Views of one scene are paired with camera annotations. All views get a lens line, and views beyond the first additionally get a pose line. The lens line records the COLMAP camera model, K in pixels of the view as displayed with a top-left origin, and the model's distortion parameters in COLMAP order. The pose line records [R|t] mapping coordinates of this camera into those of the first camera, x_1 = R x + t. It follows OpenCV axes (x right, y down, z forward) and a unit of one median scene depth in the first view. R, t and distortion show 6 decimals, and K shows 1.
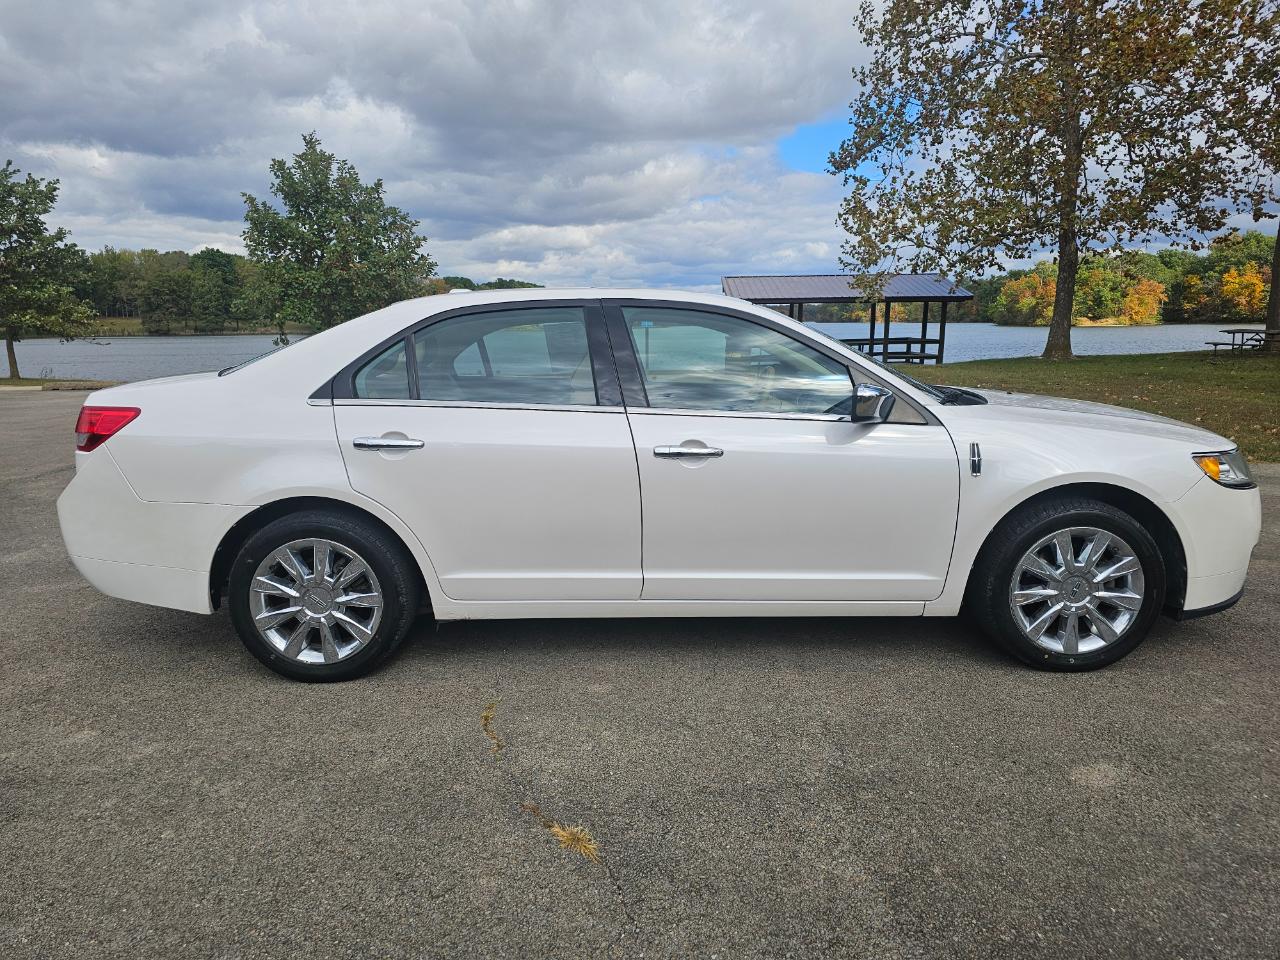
lens RADIAL K [[835.3, 0, 639.0], [0, 835.3, 485.3], [0, 0, 1]] dist [0.055061, -0.043386]
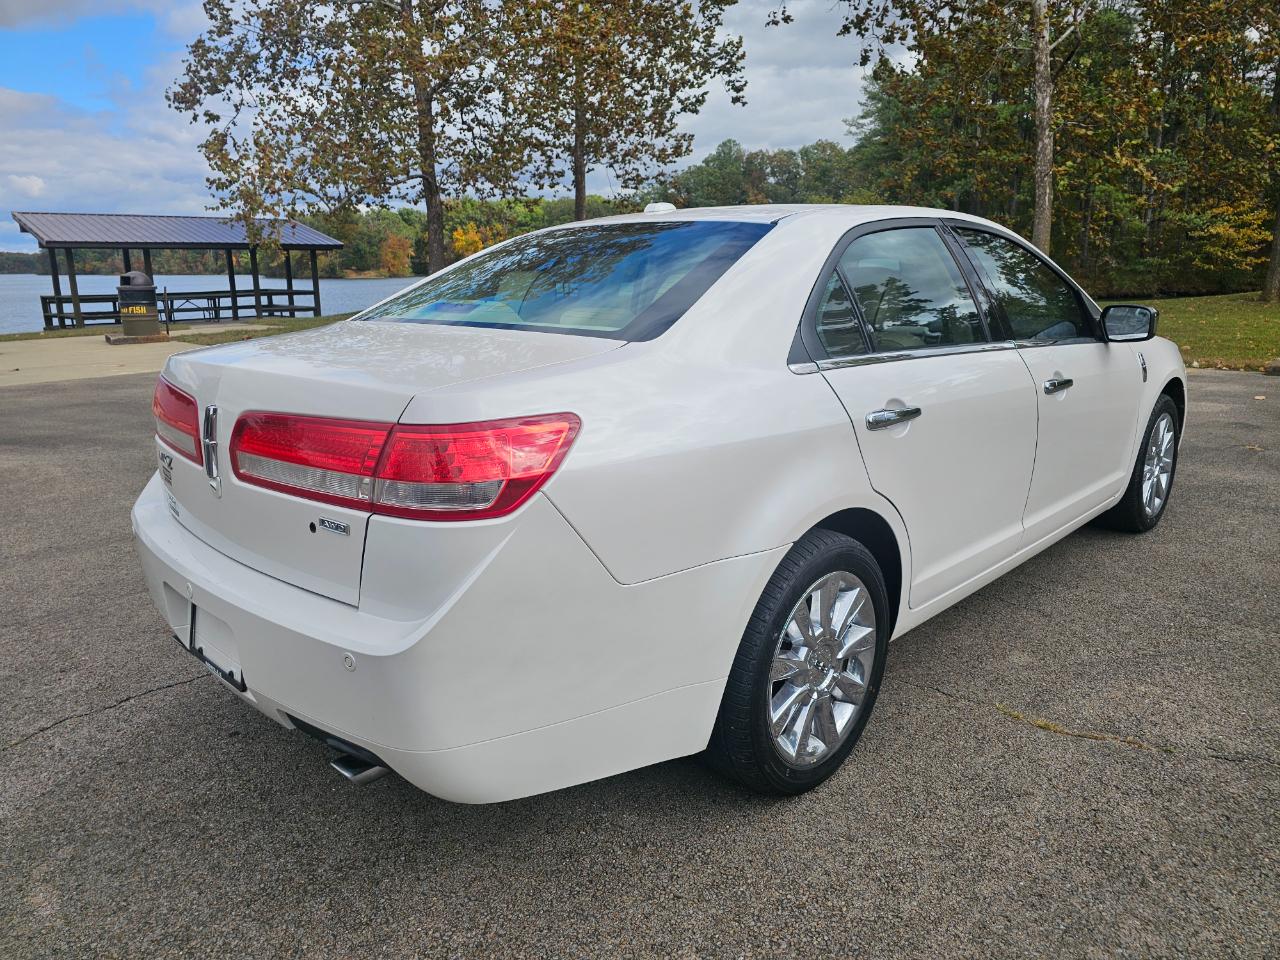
lens RADIAL K [[845.2, 0, 640.0], [0, 845.2, 480.0], [0, 0, 1]] dist [0.050171, -0.040449]
pose [[0.705906, -0.175983, 0.686095, -0.921979], [0.144409, 0.984055, 0.103832, -0.099243], [-0.693429, 0.025783, 0.720064, 0.611874]]
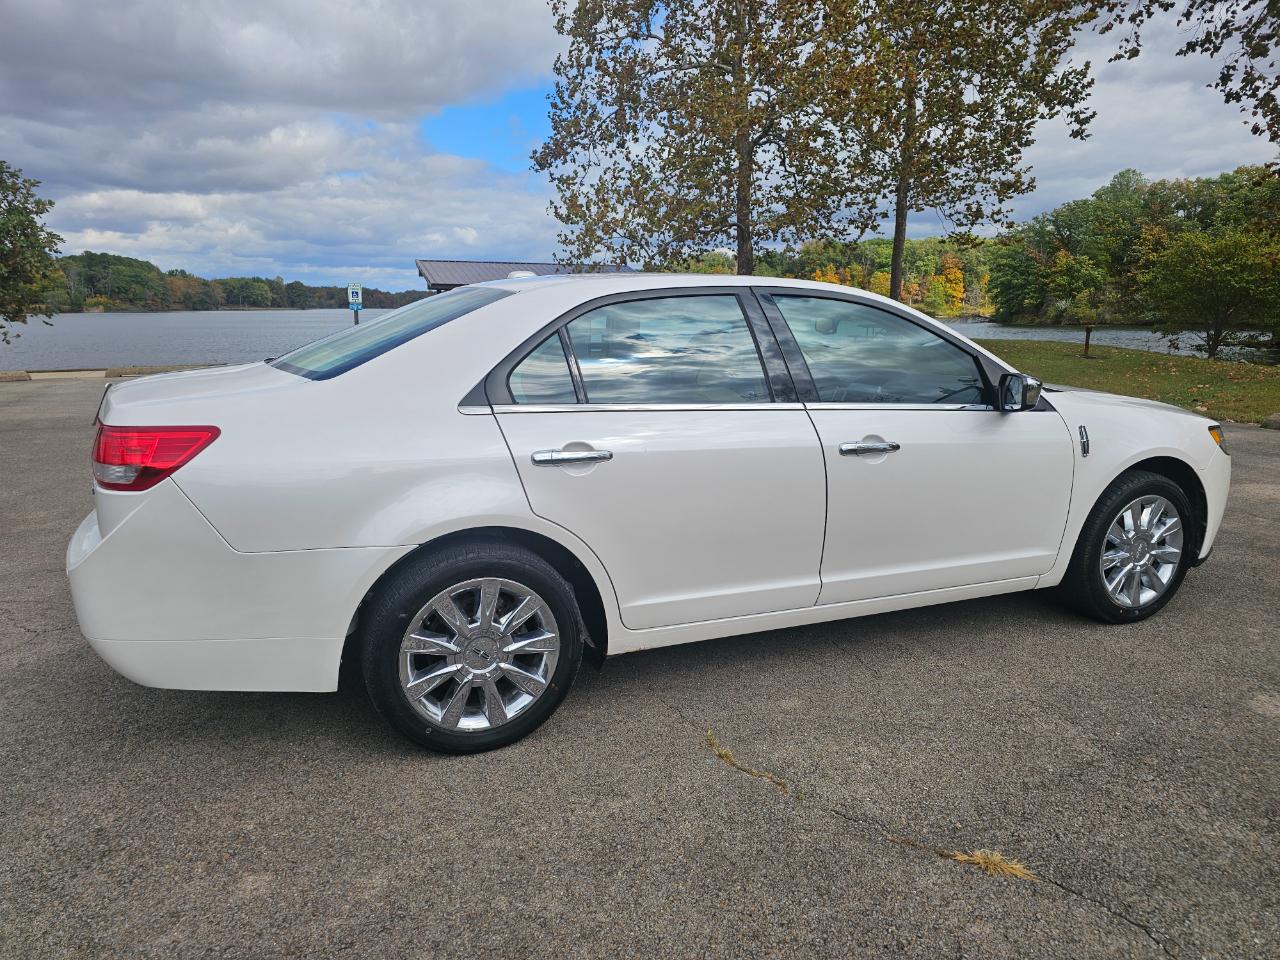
lens RADIAL K [[839.3, 0, 640.4], [0, 839.3, 498.3], [0, 0, 1]] dist [0.052504, -0.039791]
pose [[0.923944, -0.073858, 0.375330, -0.536395], [0.063220, 0.997174, 0.040598, -0.036817], [-0.377268, -0.013781, 0.926002, 0.187822]]
